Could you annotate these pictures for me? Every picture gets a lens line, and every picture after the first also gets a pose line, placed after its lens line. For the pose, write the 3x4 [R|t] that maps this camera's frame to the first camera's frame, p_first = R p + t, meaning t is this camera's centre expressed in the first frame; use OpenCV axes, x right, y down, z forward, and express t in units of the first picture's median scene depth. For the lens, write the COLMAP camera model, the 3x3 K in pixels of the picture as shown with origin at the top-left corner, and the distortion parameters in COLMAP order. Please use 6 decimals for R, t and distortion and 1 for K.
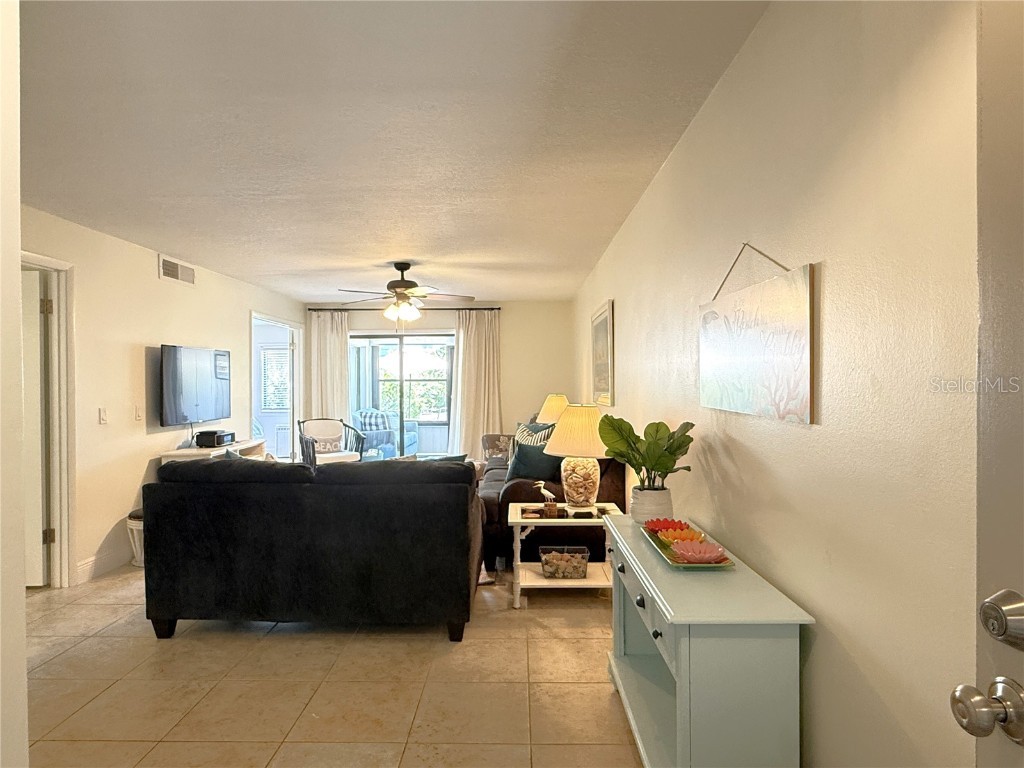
lens RADIAL K [[619.4, 0, 517.5], [0, 619.4, 384.0], [0, 0, 1]] dist [0.000002, -0.000212]
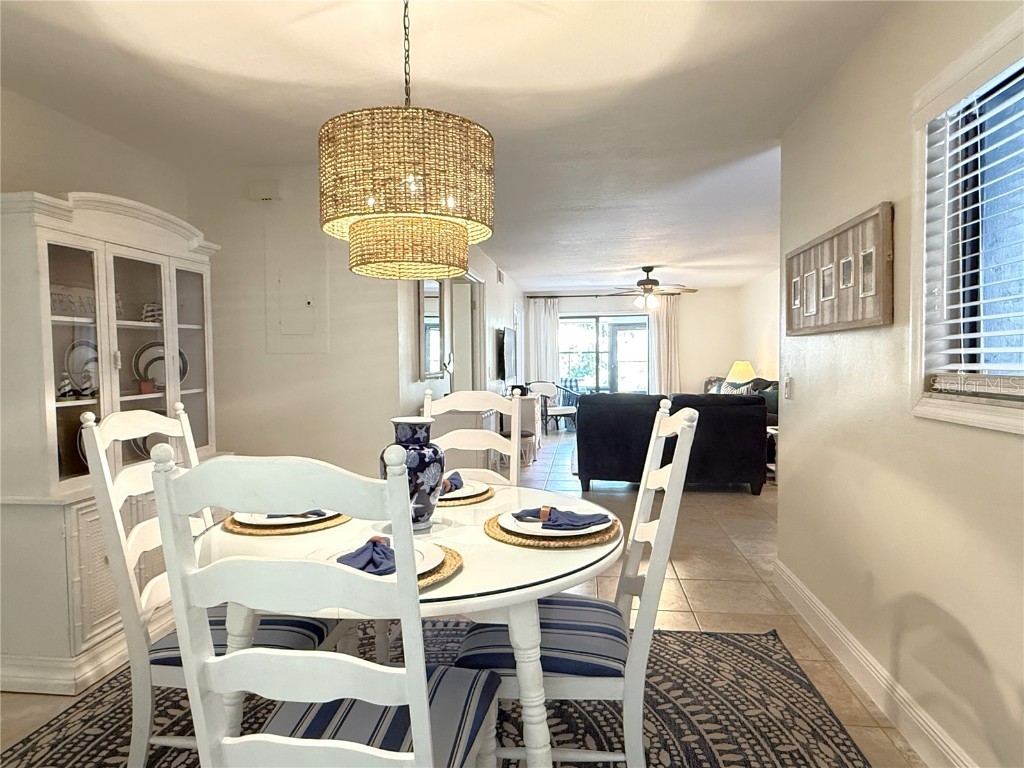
lens RADIAL K [[632.8, 0, 503.3], [0, 632.8, 388.3], [0, 0, 1]] dist [0.002071, -0.000749]
pose [[0.993292, 0.000249, -0.115632, -0.255486], [0.004932, 0.998996, 0.044516, 0.011912], [0.115527, -0.044788, 0.992294, -0.359133]]
